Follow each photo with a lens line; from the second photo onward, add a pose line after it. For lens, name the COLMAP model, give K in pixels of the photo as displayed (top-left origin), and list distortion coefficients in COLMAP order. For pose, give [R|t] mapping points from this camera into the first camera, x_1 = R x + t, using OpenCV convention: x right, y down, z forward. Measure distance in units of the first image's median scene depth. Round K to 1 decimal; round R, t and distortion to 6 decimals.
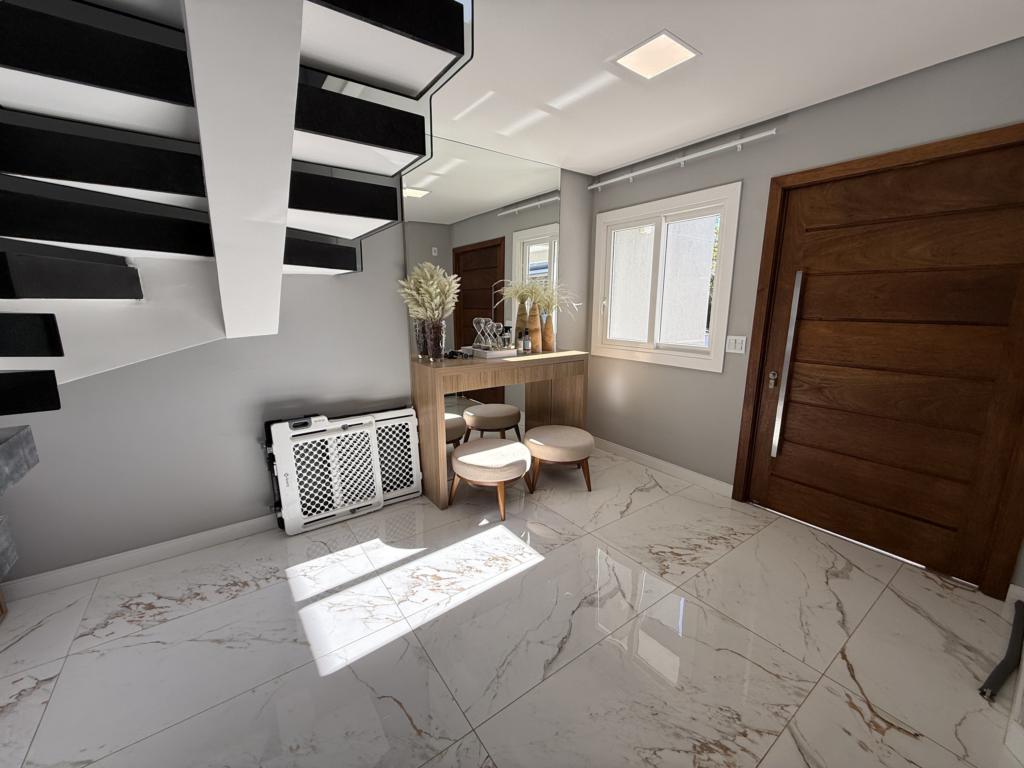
lens RADIAL K [[406.5, 0, 512.7], [0, 406.5, 388.9], [0, 0, 1]] dist [0.002142, -0.000518]
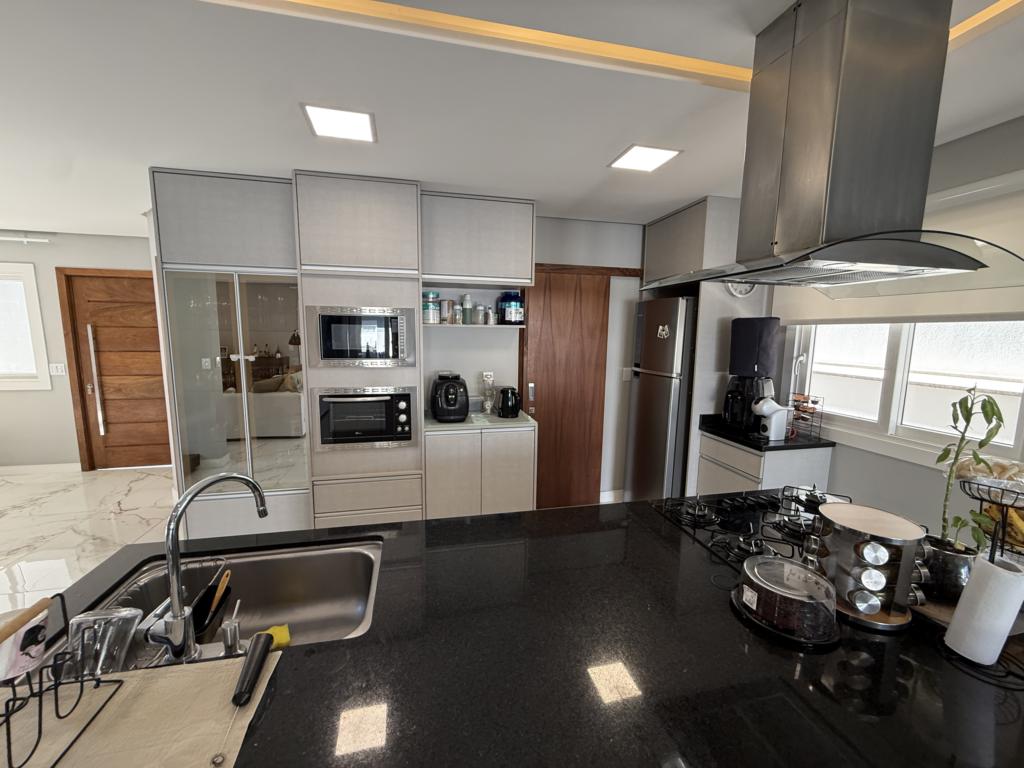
lens RADIAL K [[406.5, 0, 505.1], [0, 406.5, 385.3], [0, 0, 1]] dist [0.002142, -0.000518]
pose [[0.394112, -0.120882, 0.911078, -0.192040], [0.177354, 0.982683, 0.053663, 0.174778], [-0.901788, 0.140434, 0.408726, -1.191035]]
